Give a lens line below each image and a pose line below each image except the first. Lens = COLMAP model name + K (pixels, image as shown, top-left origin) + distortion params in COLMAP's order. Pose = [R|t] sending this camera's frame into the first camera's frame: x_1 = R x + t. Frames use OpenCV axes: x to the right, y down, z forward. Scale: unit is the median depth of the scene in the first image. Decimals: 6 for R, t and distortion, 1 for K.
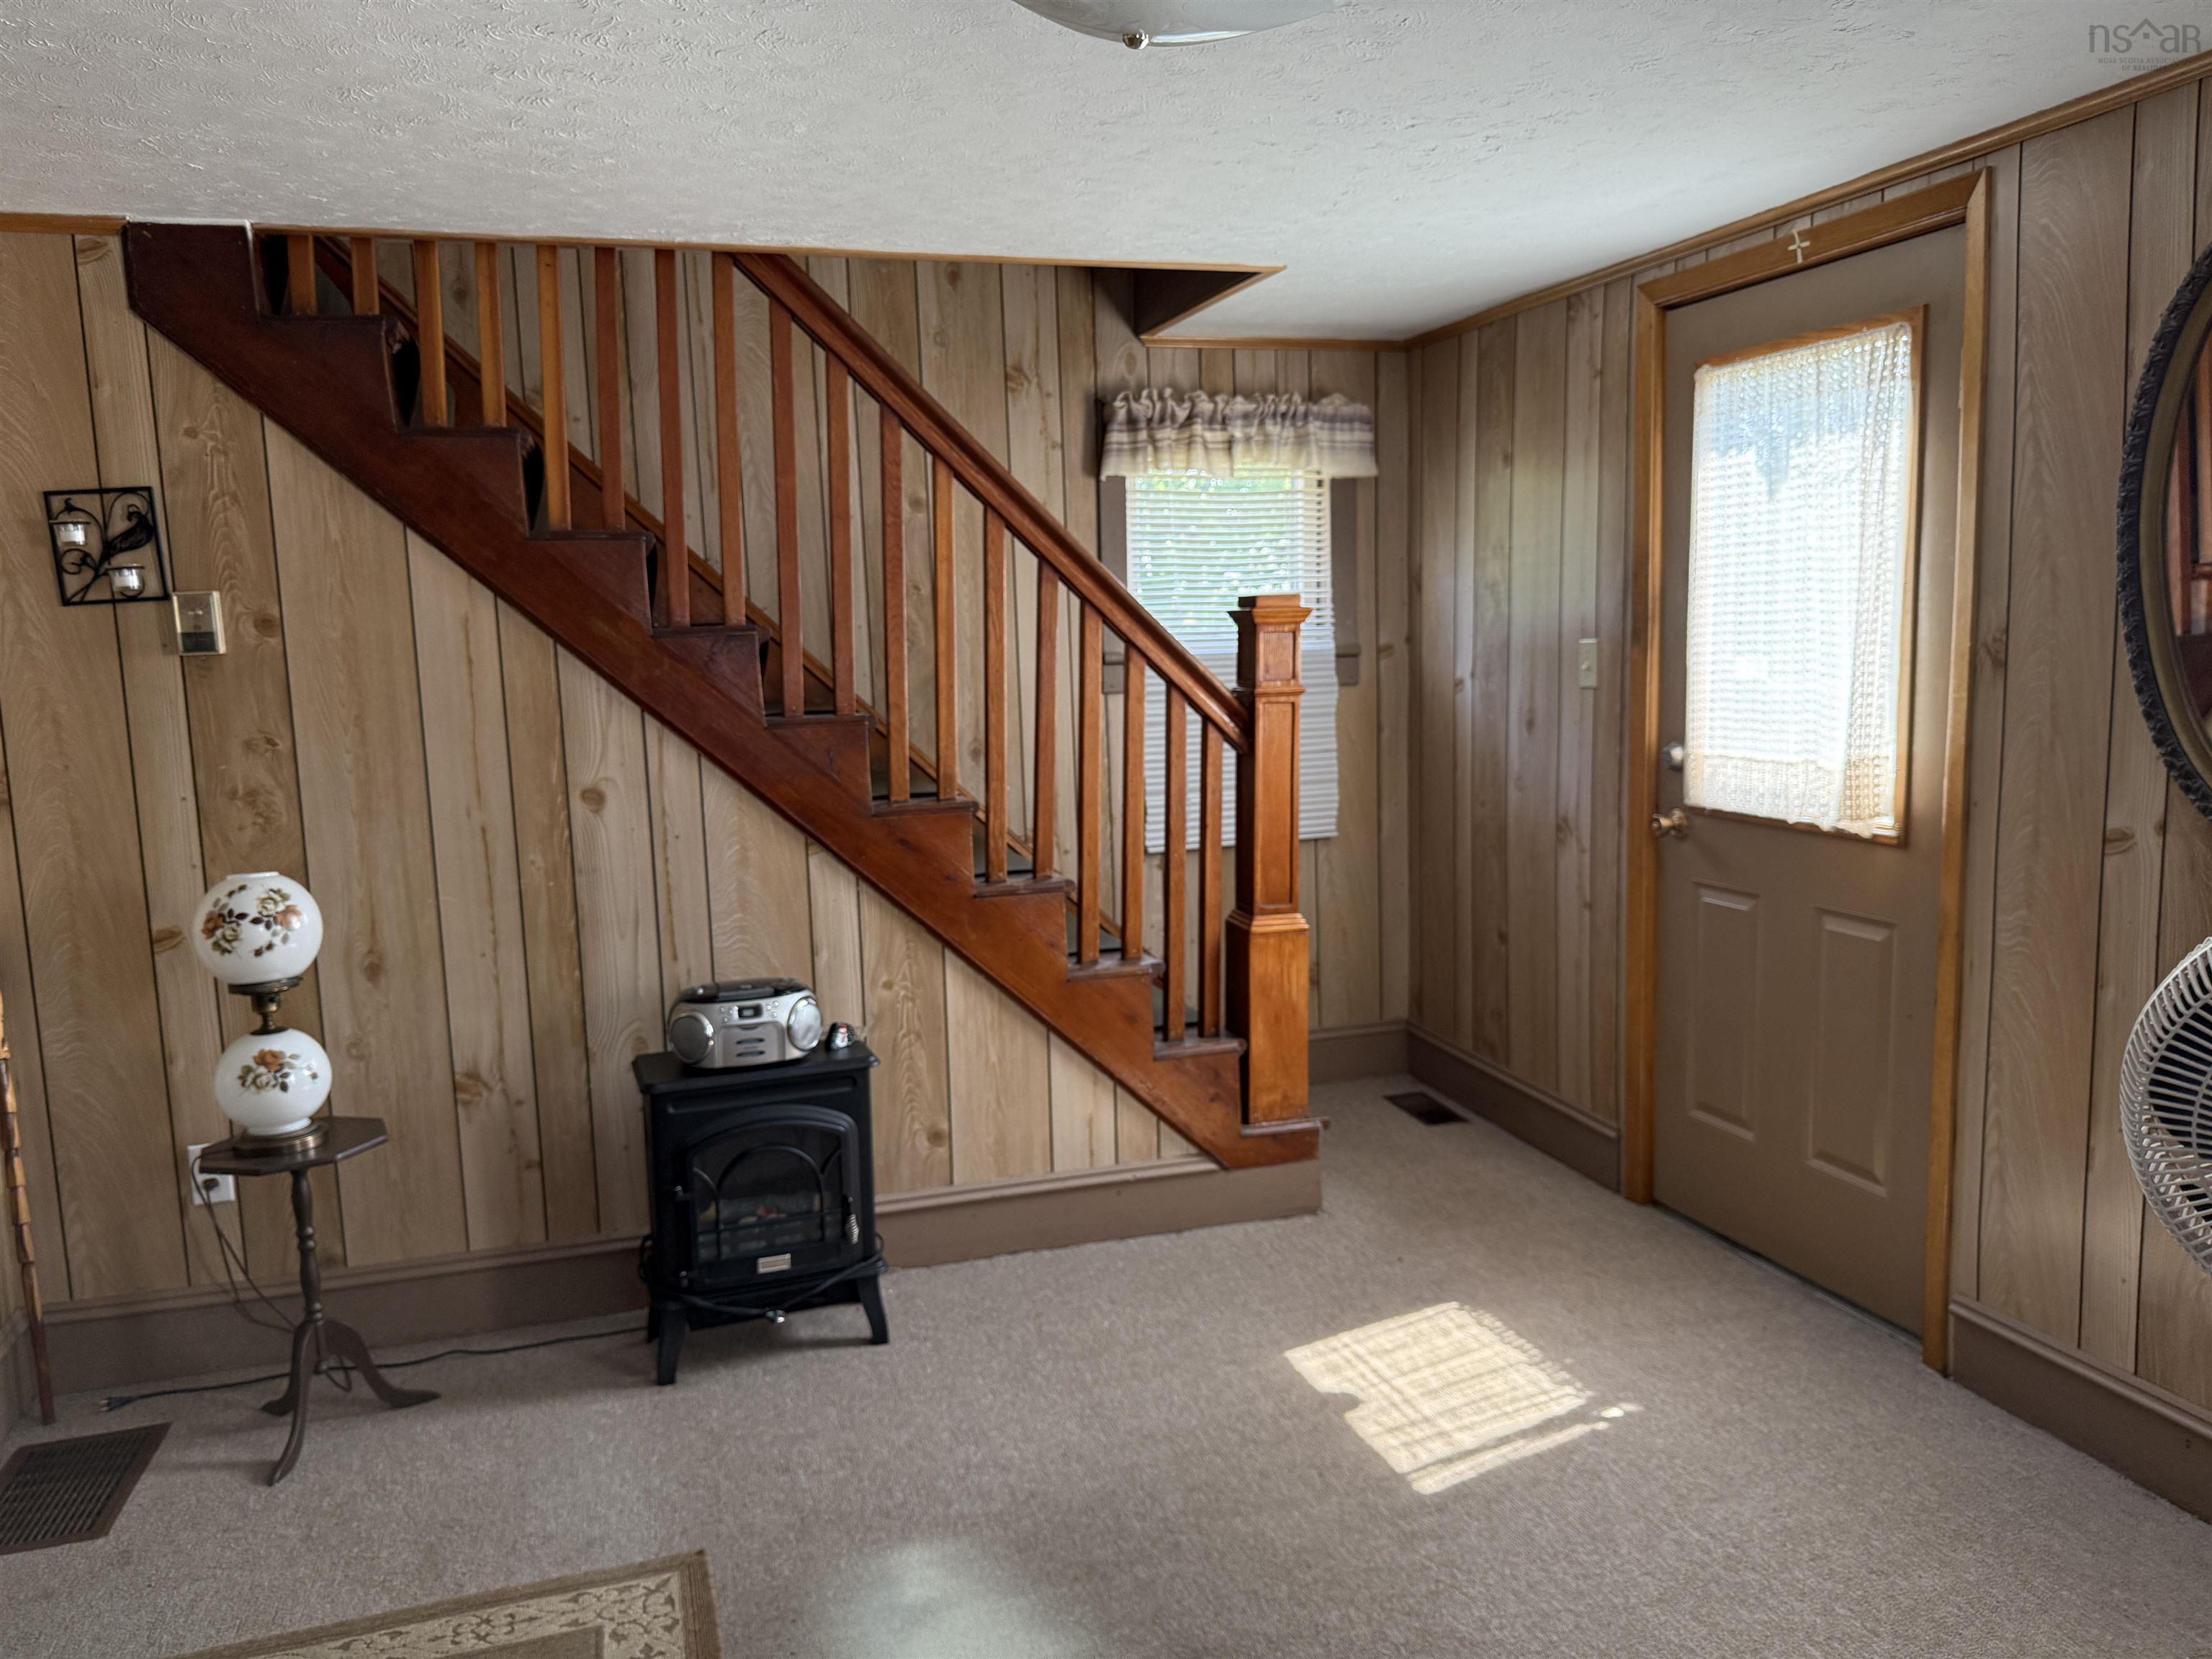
lens RADIAL K [[1592.6, 0, 1099.4], [0, 1592.6, 825.2], [0, 0, 1]] dist [0.006693, -0.009345]
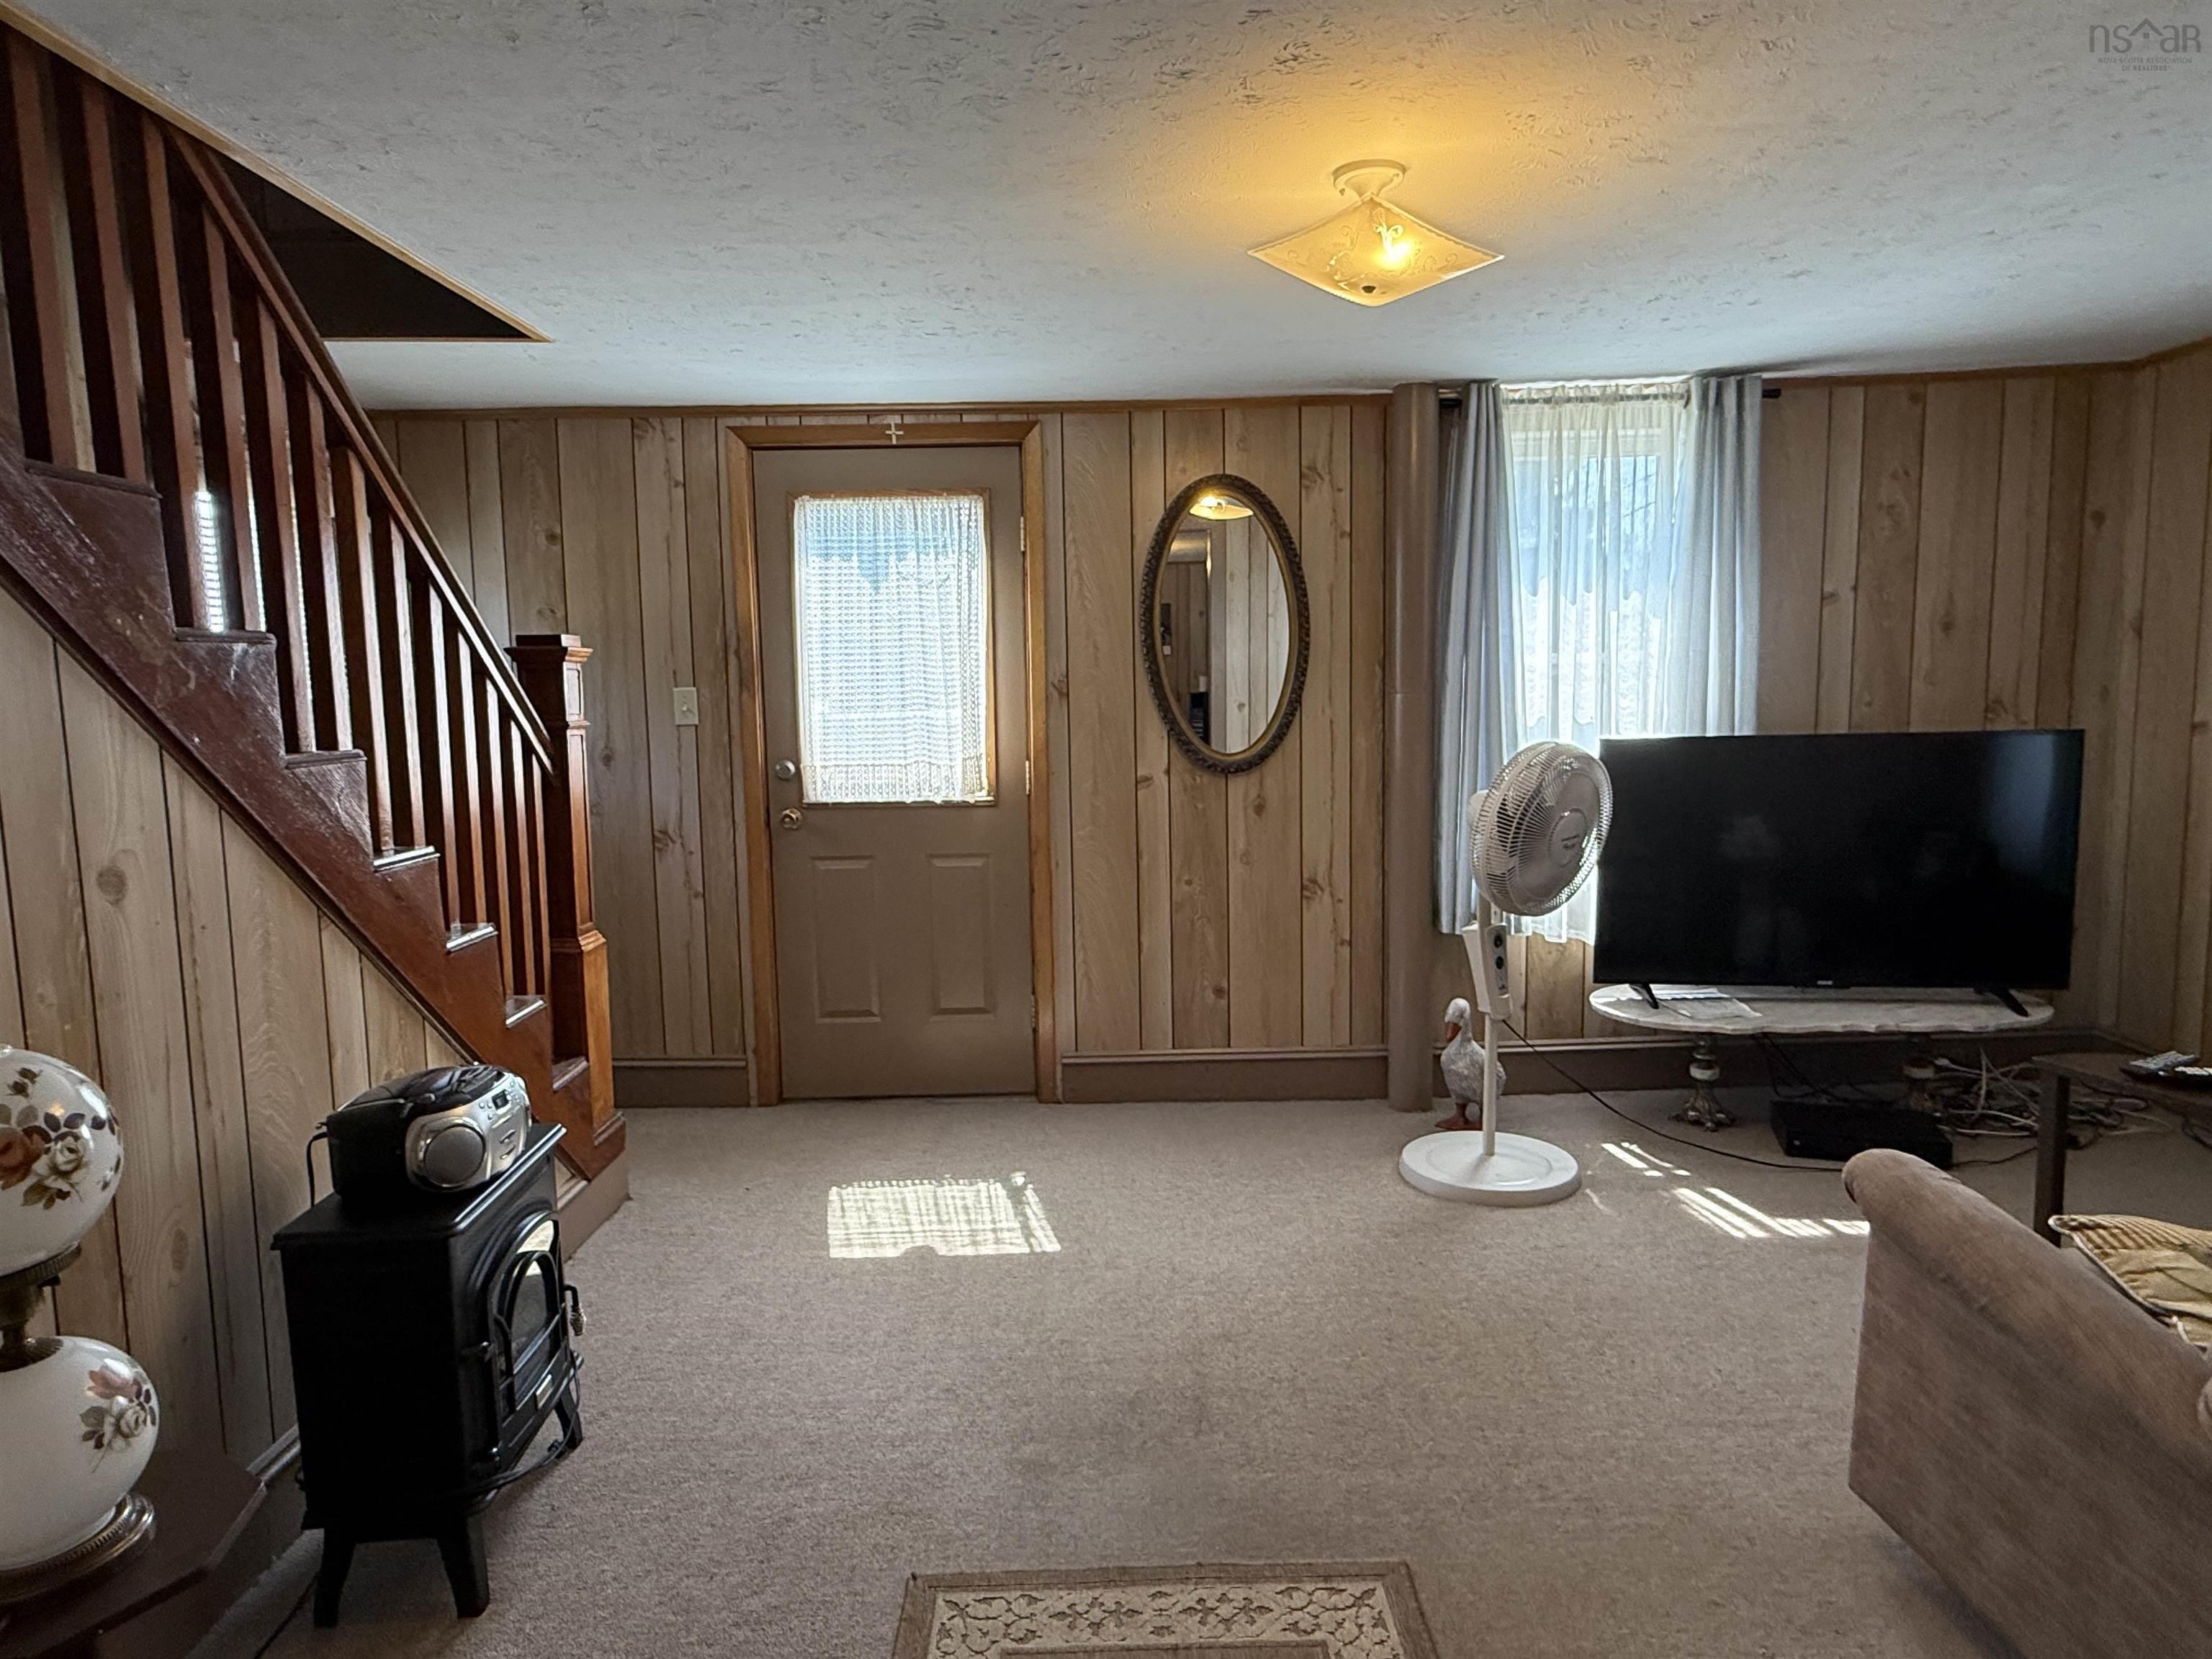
lens RADIAL K [[1258.8, 0, 1100.9], [0, 1258.8, 827.3], [0, 0, 1]] dist [0.005389, -0.000971]
pose [[0.294526, -0.083158, 0.952019, -0.707165], [0.132492, 0.990139, 0.045498, -0.009560], [-0.946414, 0.112735, 0.302639, 0.476948]]
